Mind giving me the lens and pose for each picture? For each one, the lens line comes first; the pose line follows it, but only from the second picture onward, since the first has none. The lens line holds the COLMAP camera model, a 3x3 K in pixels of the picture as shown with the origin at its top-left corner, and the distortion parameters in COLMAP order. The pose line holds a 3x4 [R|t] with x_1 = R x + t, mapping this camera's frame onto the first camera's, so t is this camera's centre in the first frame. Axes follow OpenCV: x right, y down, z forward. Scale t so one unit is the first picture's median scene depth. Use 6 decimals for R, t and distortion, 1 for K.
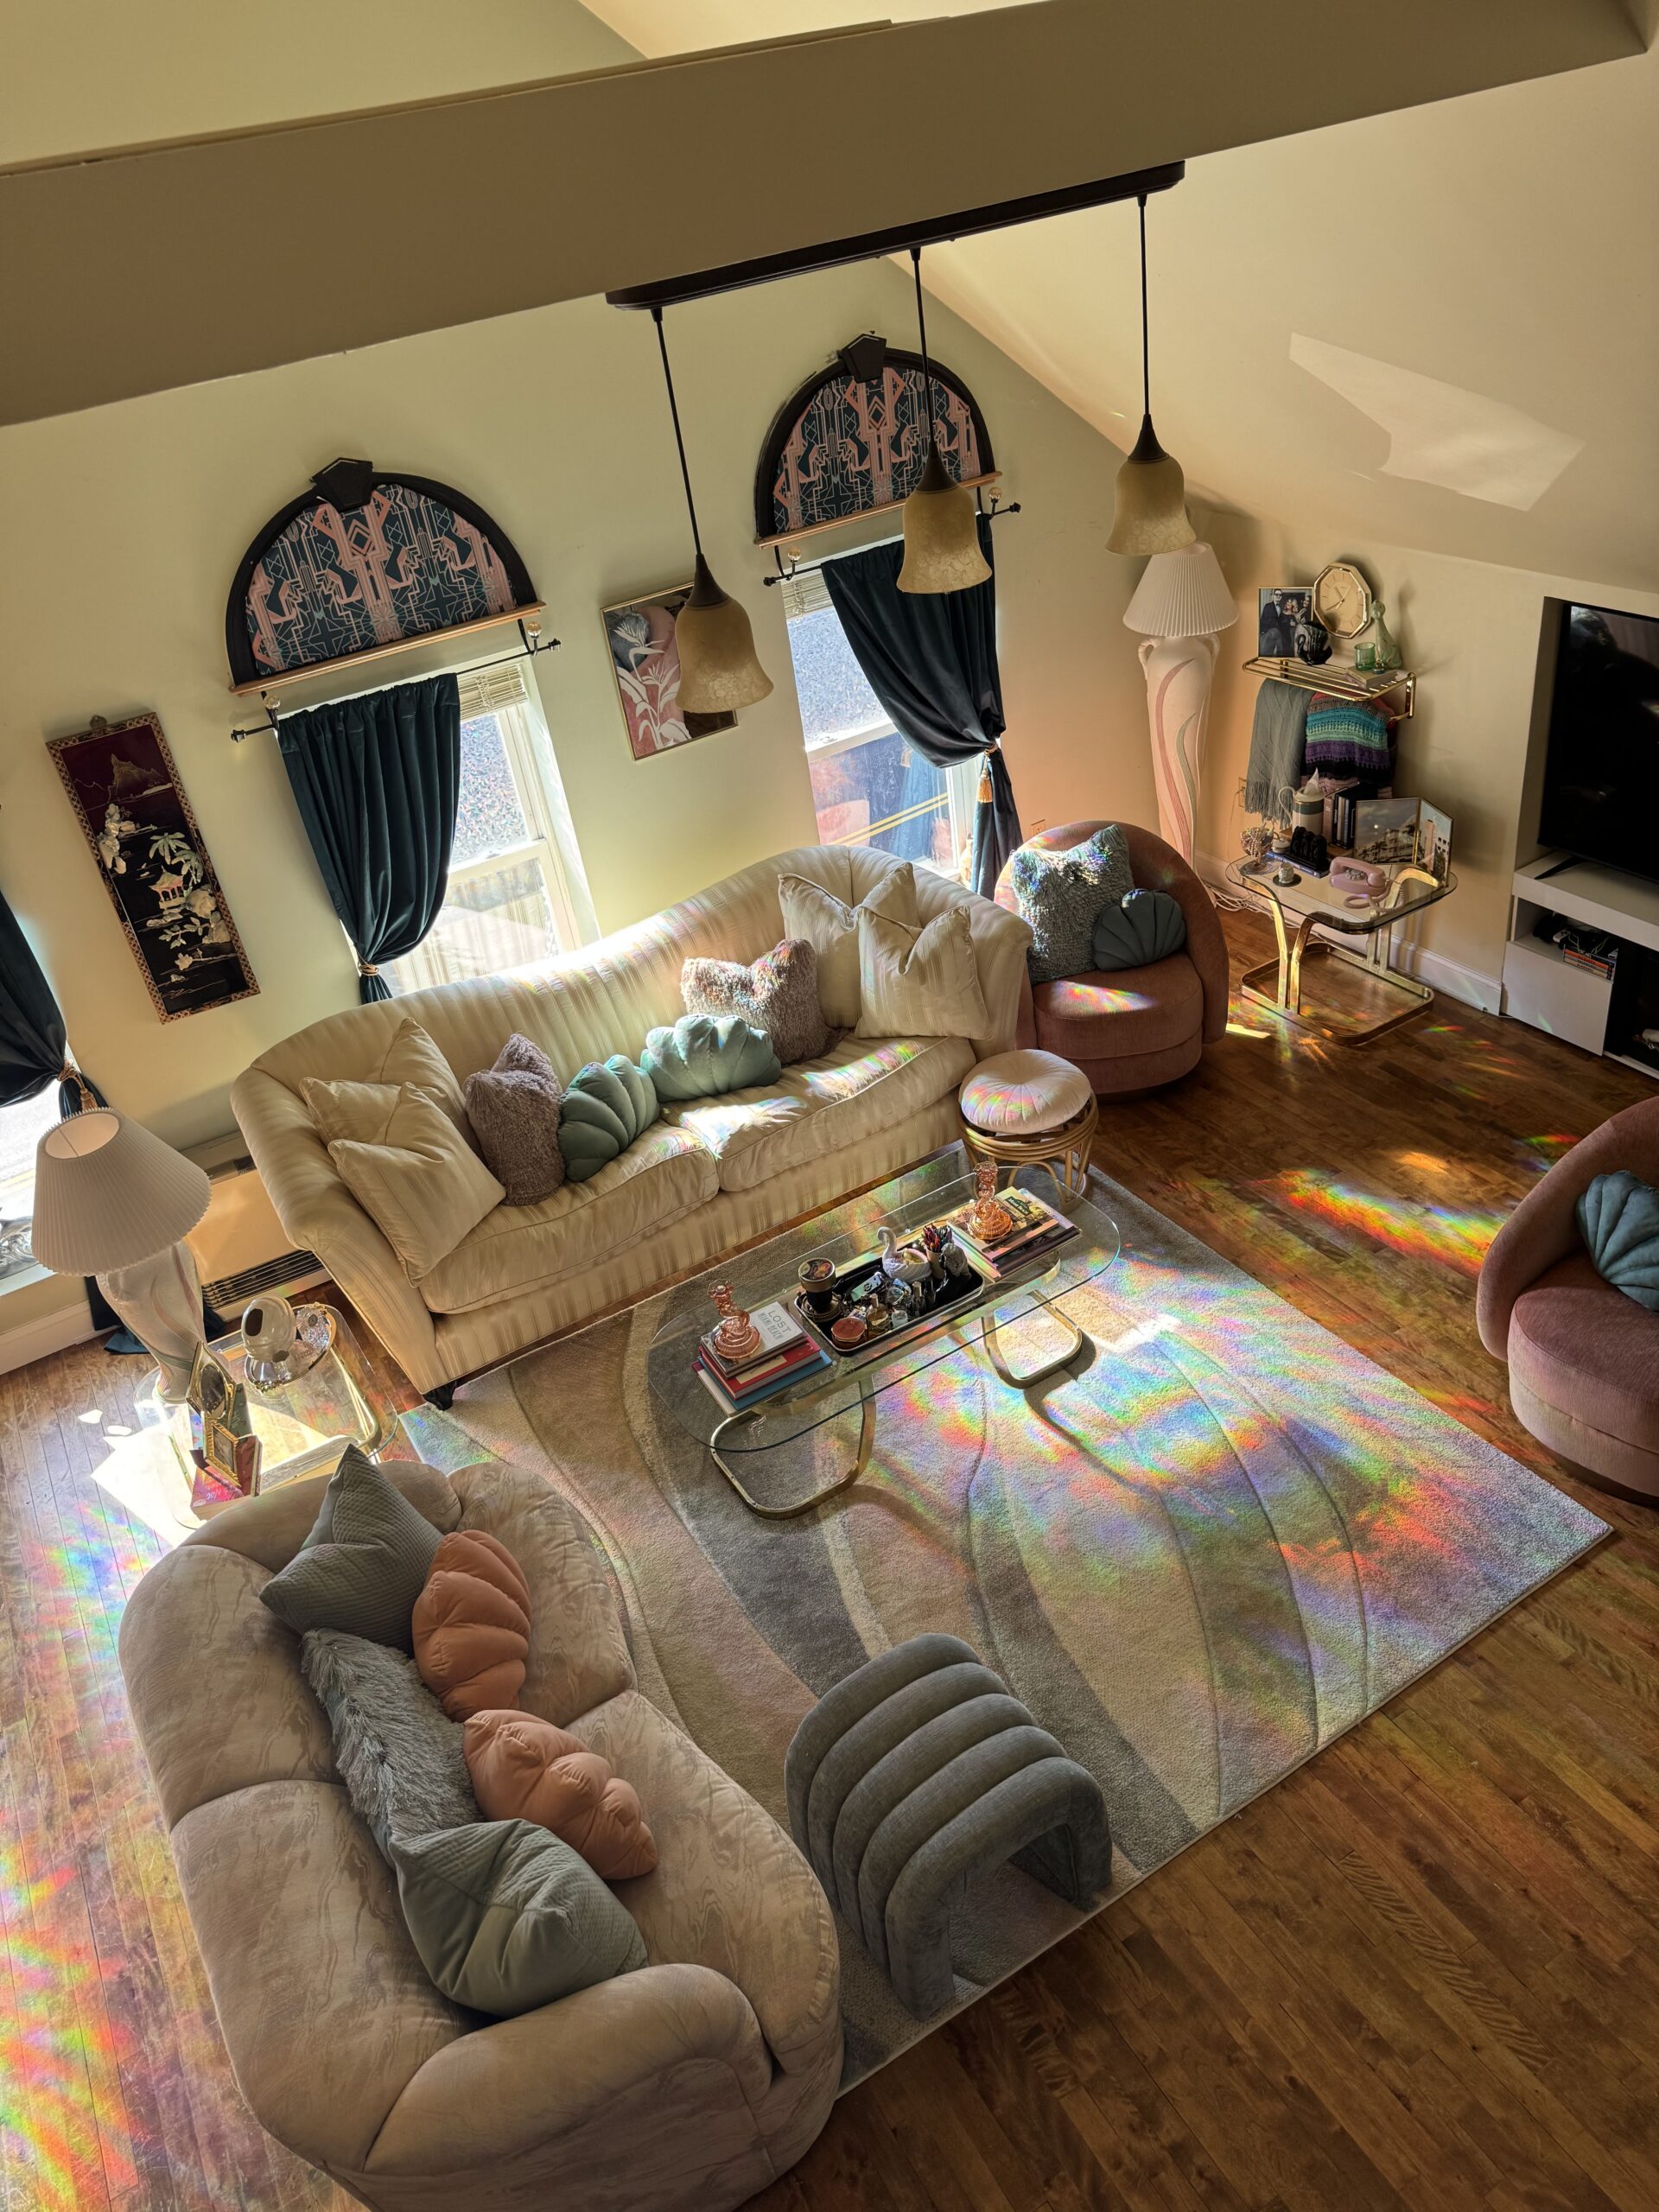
lens RADIAL K [[1545.0, 0, 837.4], [0, 1545.0, 1105.6], [0, 0, 1]] dist [0.048121, -0.056461]
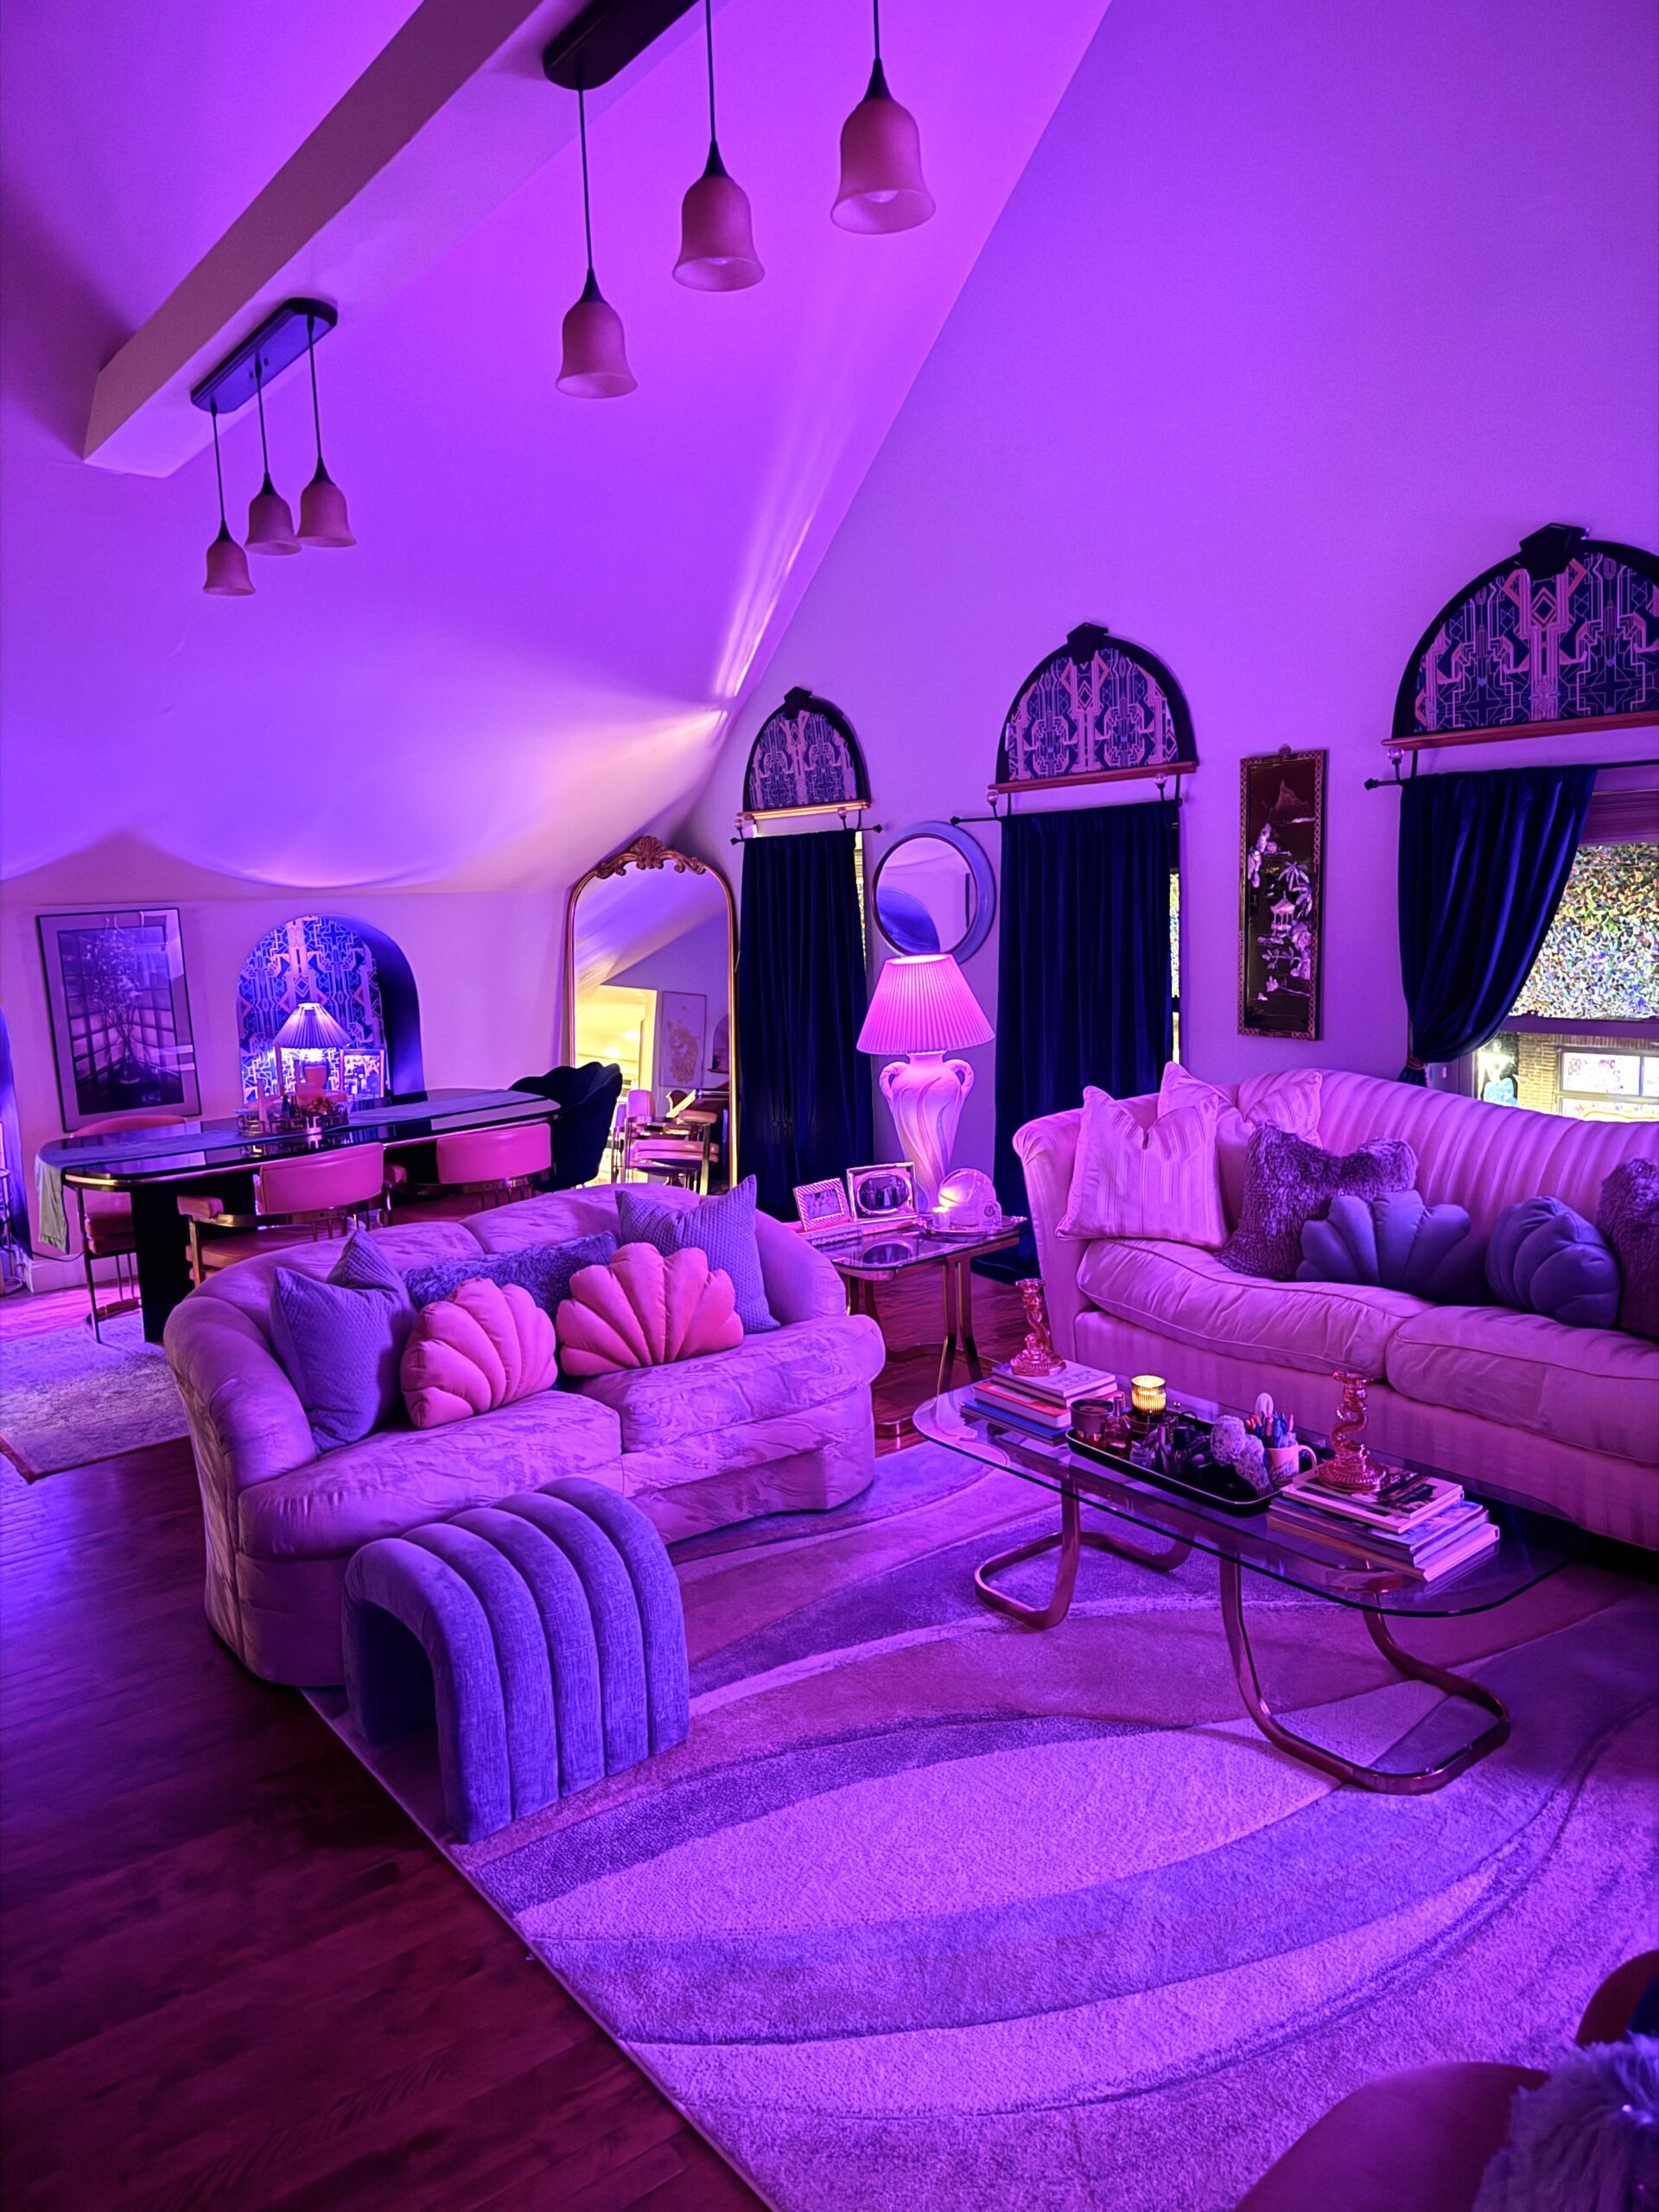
lens RADIAL K [[1545.0, 0, 829.7], [0, 1545.0, 1112.4], [0, 0, 1]] dist [0.048121, -0.056461]
pose [[0.107470, 0.266181, -0.957913, 0.607331], [-0.522336, 0.834923, 0.173403, -0.045210], [0.845940, 0.481717, 0.228766, 0.544185]]
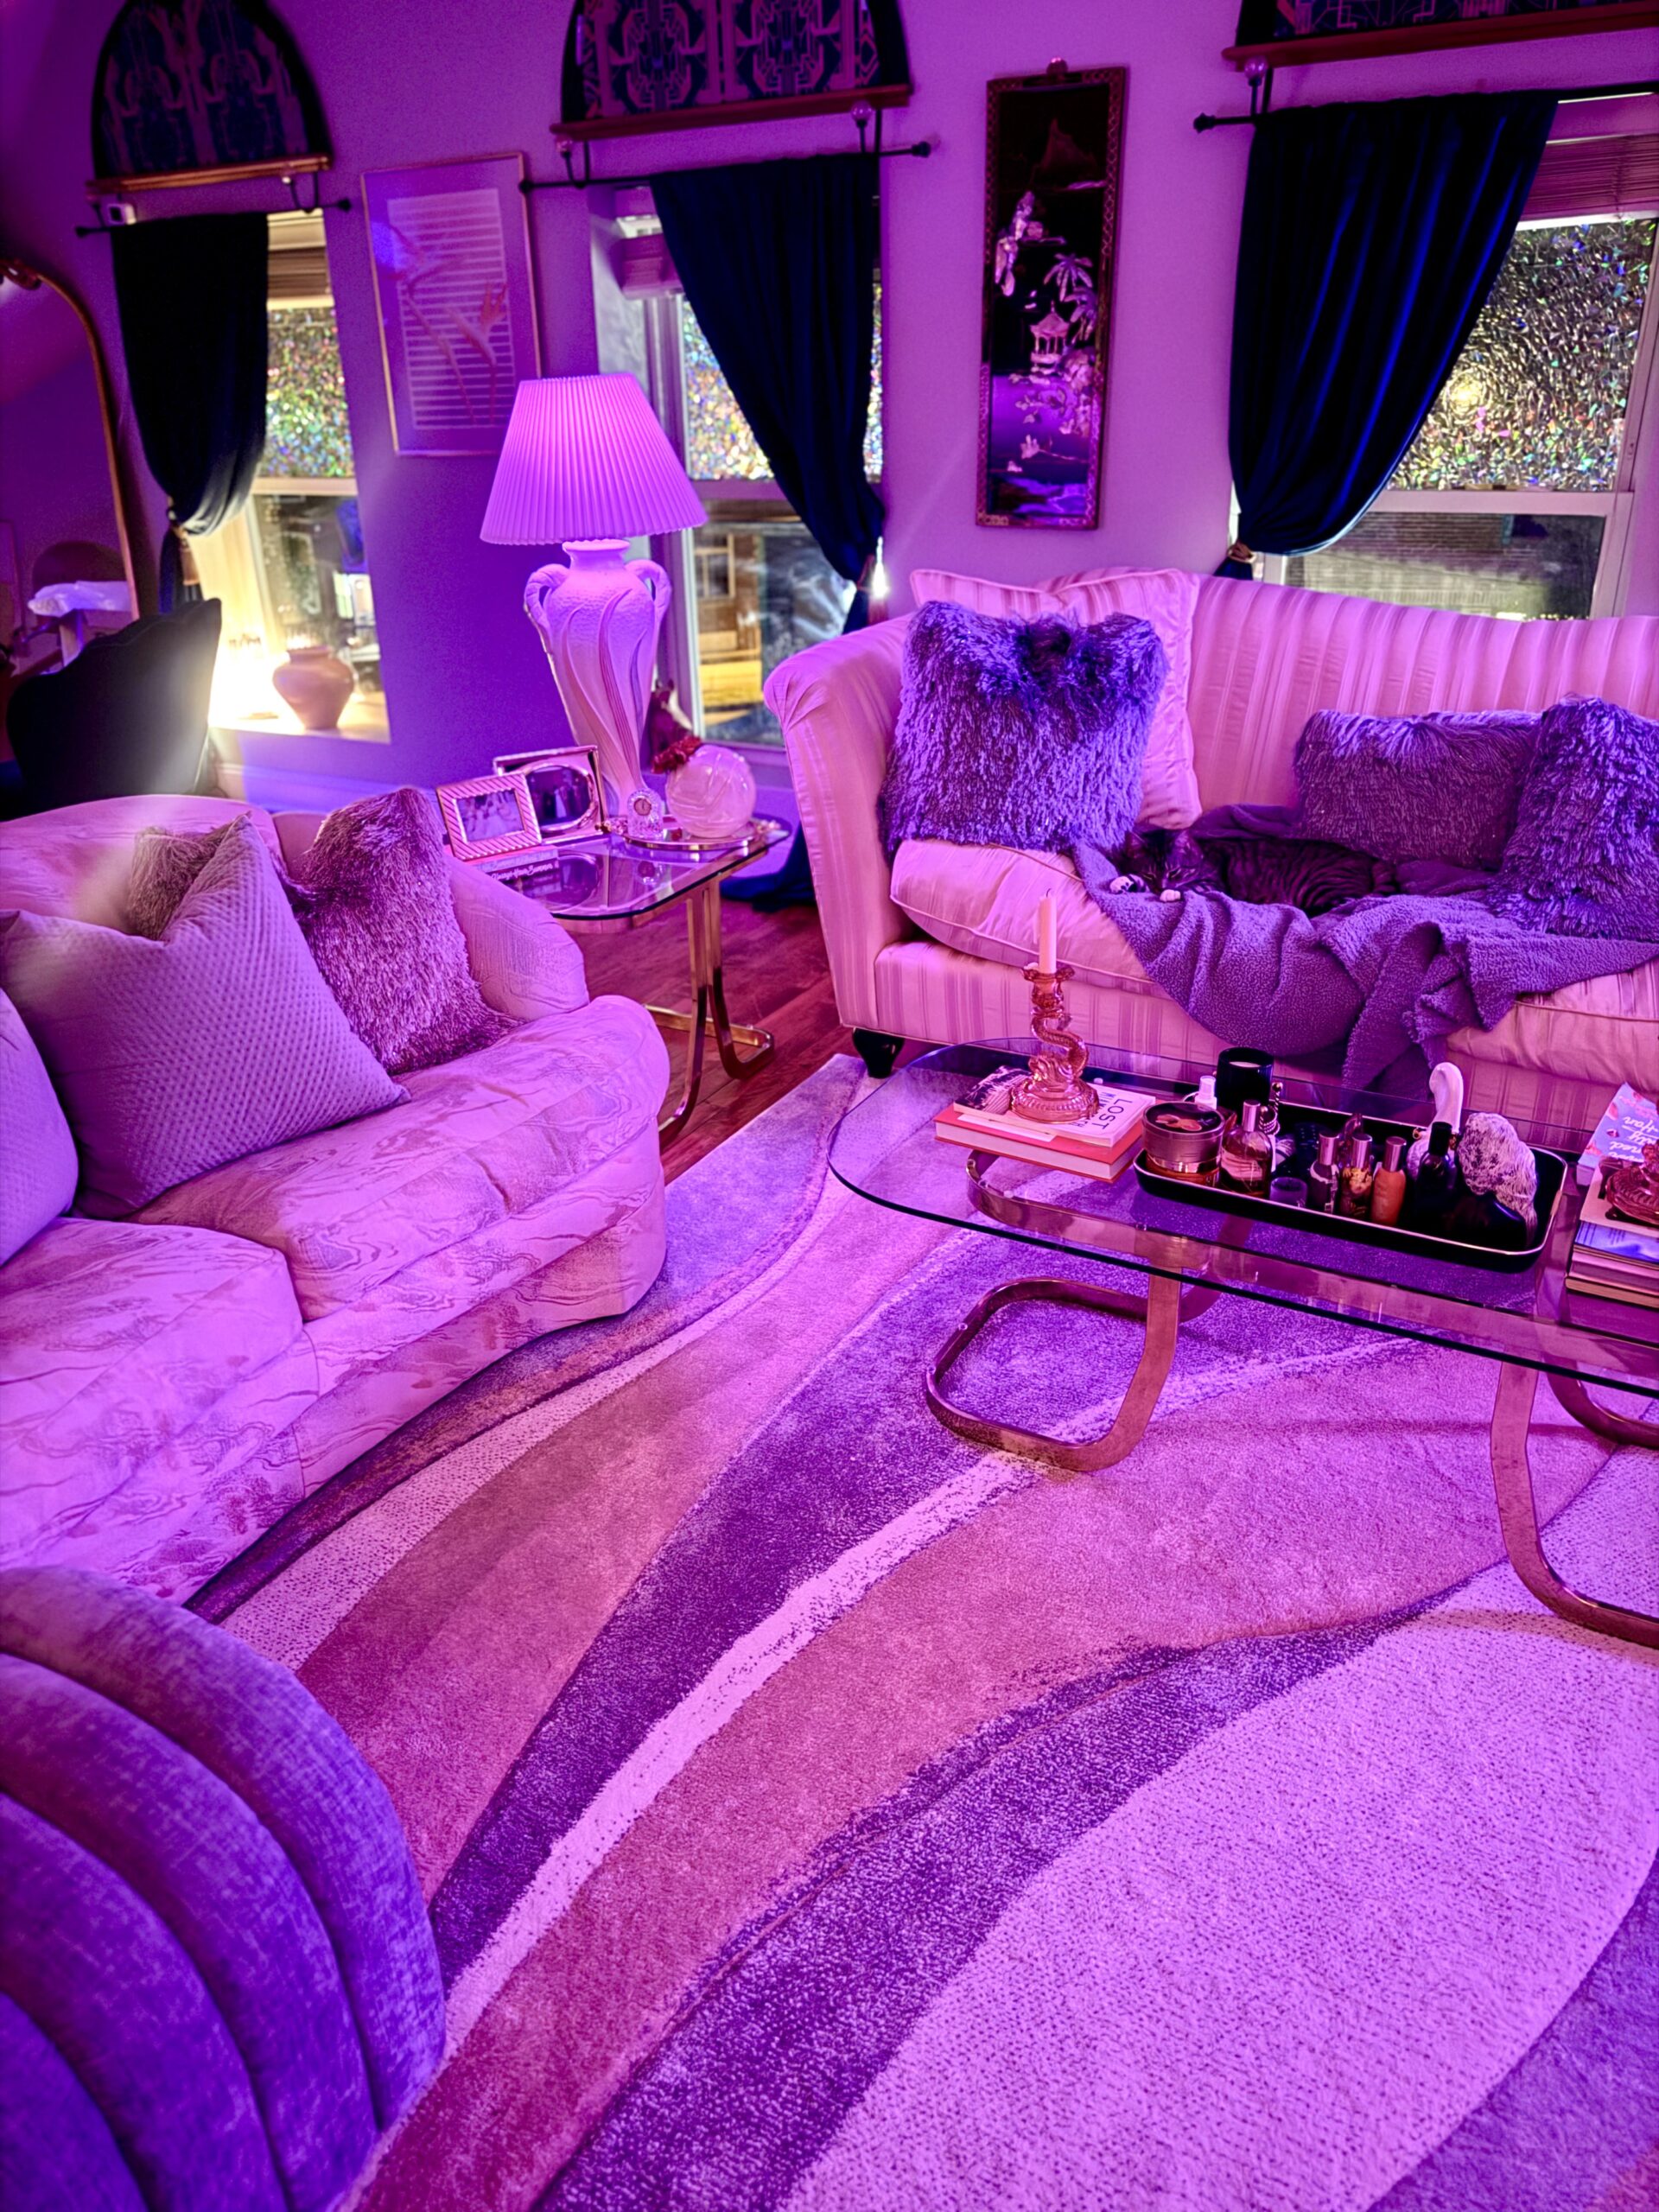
lens RADIAL K [[1545.0, 0, 835.0], [0, 1545.0, 1099.3], [0, 0, 1]] dist [0.048121, -0.056461]
pose [[0.497109, 0.463909, -0.733260, 0.248183], [-0.514493, 0.838082, 0.181429, 0.087990], [0.698699, 0.287067, 0.655296, 0.528137]]
